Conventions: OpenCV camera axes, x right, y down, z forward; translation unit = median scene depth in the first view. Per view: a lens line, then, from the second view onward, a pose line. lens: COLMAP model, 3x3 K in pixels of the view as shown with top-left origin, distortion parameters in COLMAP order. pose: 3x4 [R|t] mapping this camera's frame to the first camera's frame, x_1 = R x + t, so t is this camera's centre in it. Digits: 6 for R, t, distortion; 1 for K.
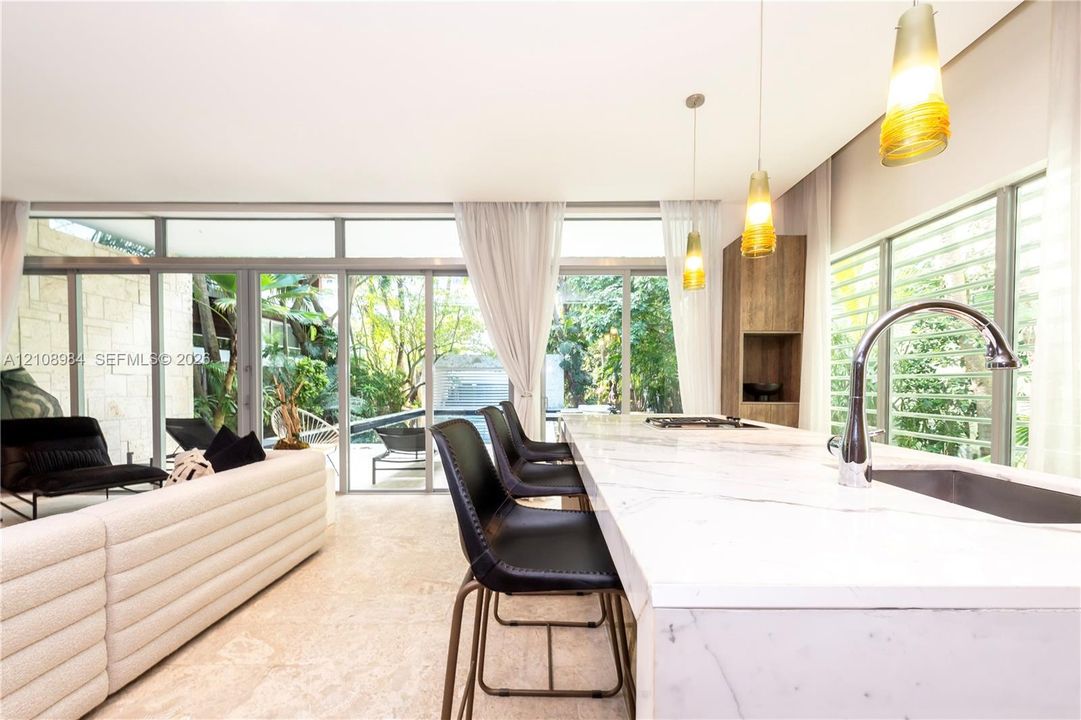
lens RADIAL K [[428.1, 0, 540.7], [0, 428.1, 391.6], [0, 0, 1]] dist [-0.003332, -0.000384]
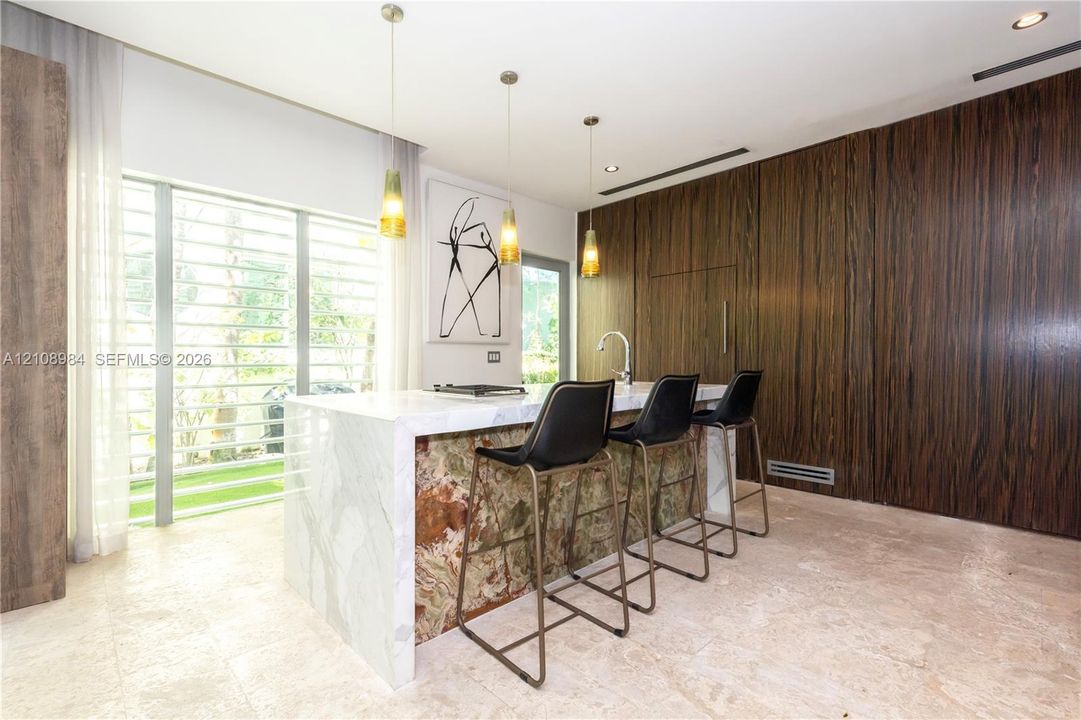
lens RADIAL K [[478.9, 0, 518.3], [0, 478.9, 358.8], [0, 0, 1]] dist [0.014339, -0.000924]
pose [[-0.684518, -0.004805, 0.728980, -0.324416], [0.009071, 0.999845, 0.015109, -0.013360], [-0.728939, 0.016955, -0.684368, 0.959614]]
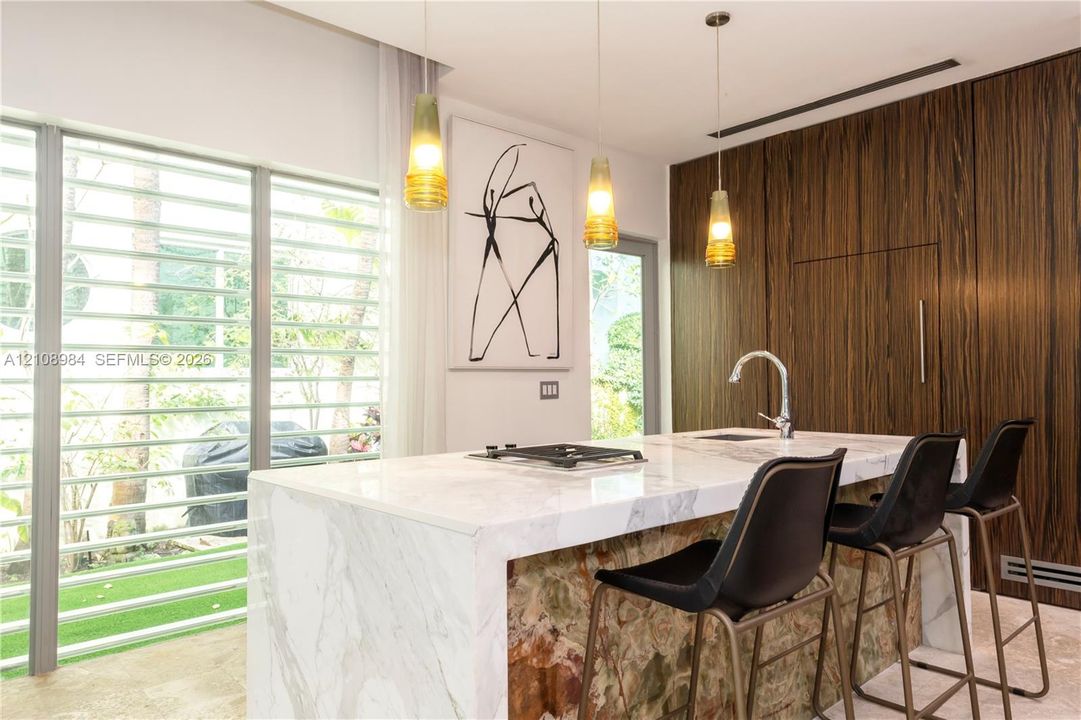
lens RADIAL K [[700.3, 0, 532.4], [0, 700.3, 358.8], [0, 0, 1]] dist [0.023017, -0.012400]
pose [[-0.671062, 0.024957, 0.740981, -0.221762], [0.017399, 0.999688, -0.017913, -0.031049], [-0.741197, 0.000871, -0.671287, 0.958374]]
